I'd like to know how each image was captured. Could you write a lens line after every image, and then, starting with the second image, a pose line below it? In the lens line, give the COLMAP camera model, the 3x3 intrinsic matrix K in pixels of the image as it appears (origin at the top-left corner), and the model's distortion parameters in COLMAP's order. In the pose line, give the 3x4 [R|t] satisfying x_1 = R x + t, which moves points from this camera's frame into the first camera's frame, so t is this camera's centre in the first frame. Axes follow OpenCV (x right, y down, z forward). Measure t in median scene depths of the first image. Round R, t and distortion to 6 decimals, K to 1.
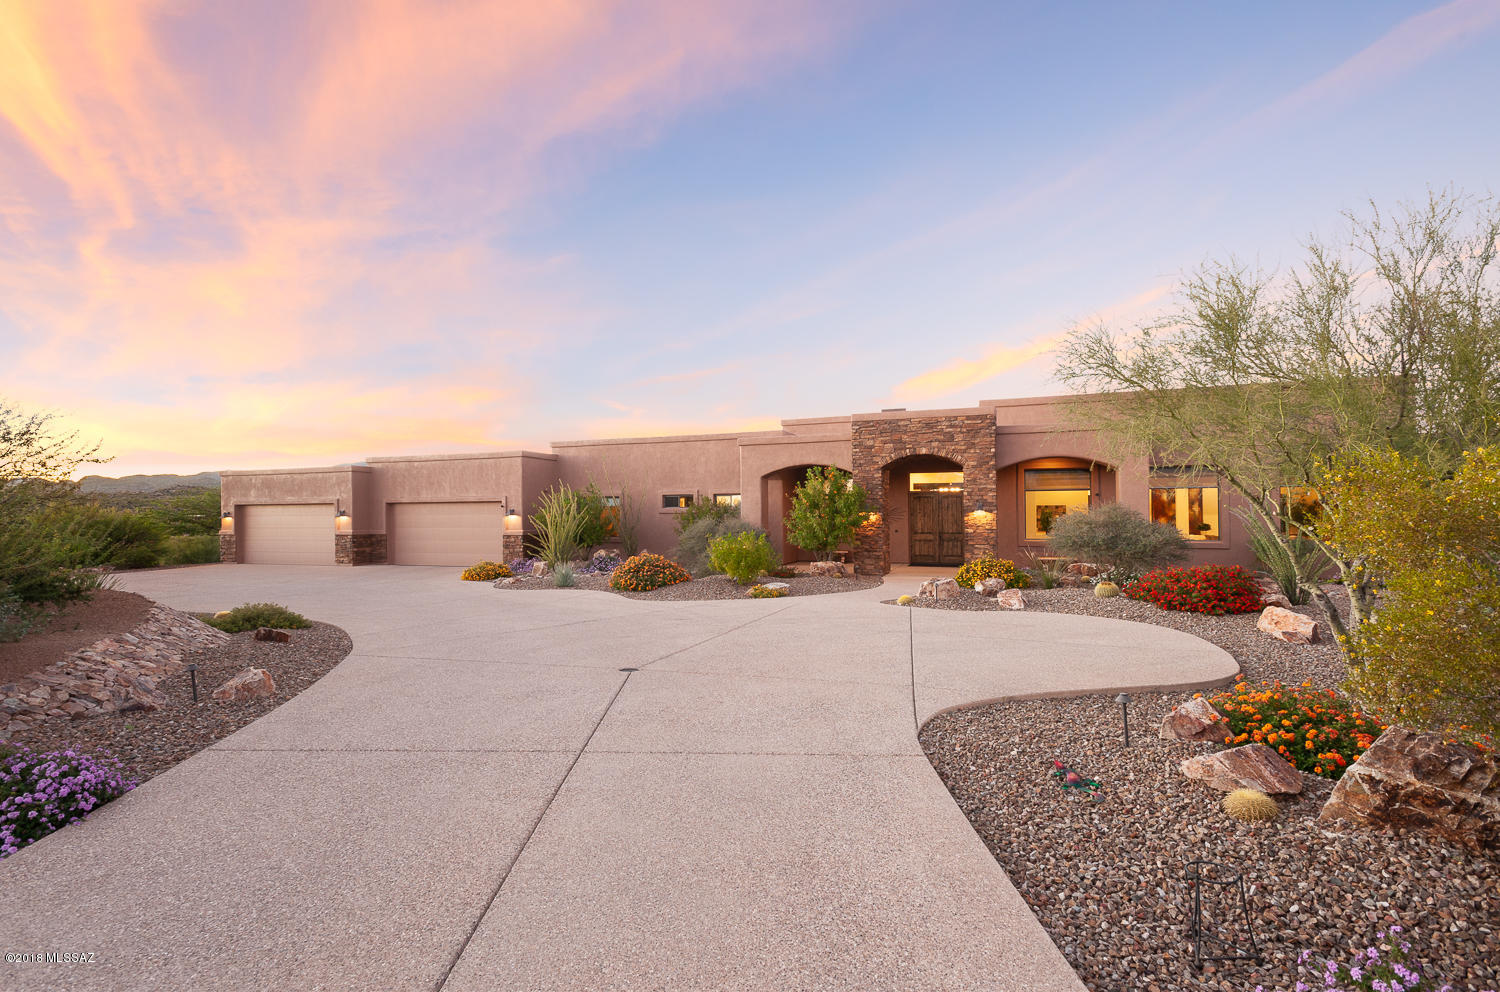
lens RADIAL K [[743.3, 0, 748.7], [0, 743.3, 495.7], [0, 0, 1]] dist [0.014221, -0.004594]
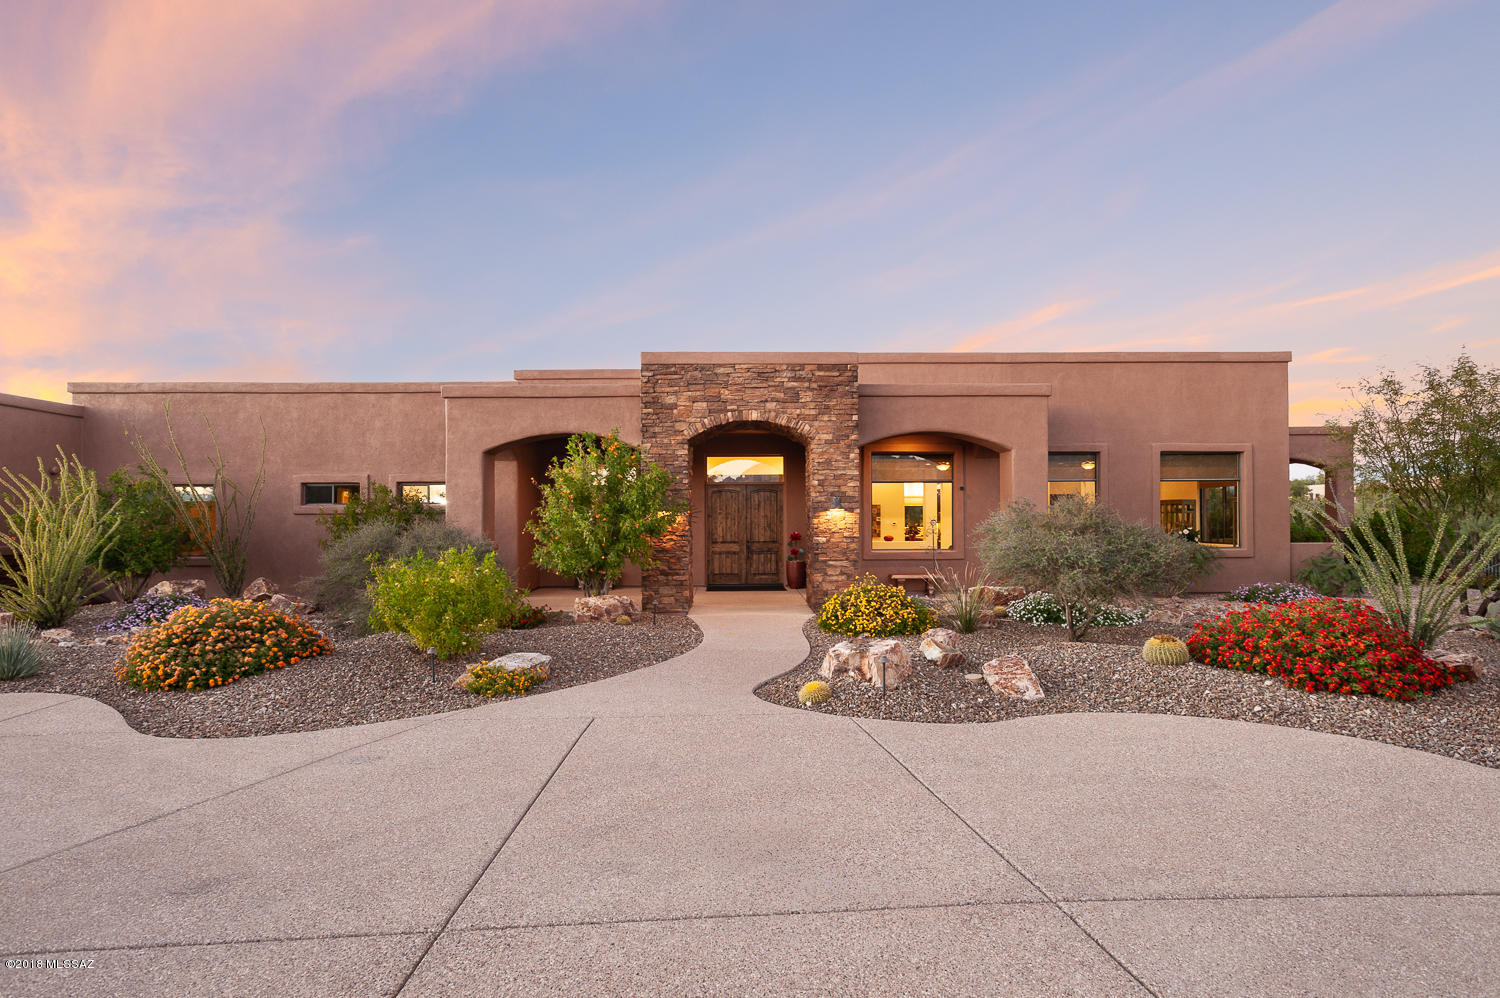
lens RADIAL K [[787.5, 0, 759.6], [0, 787.5, 501.9], [0, 0, 1]] dist [0.004372, -0.000057]
pose [[0.933590, 0.006294, 0.358288, -0.002342], [-0.007685, 0.999967, 0.002458, 0.012281], [-0.358261, -0.005049, 0.933608, 0.364131]]
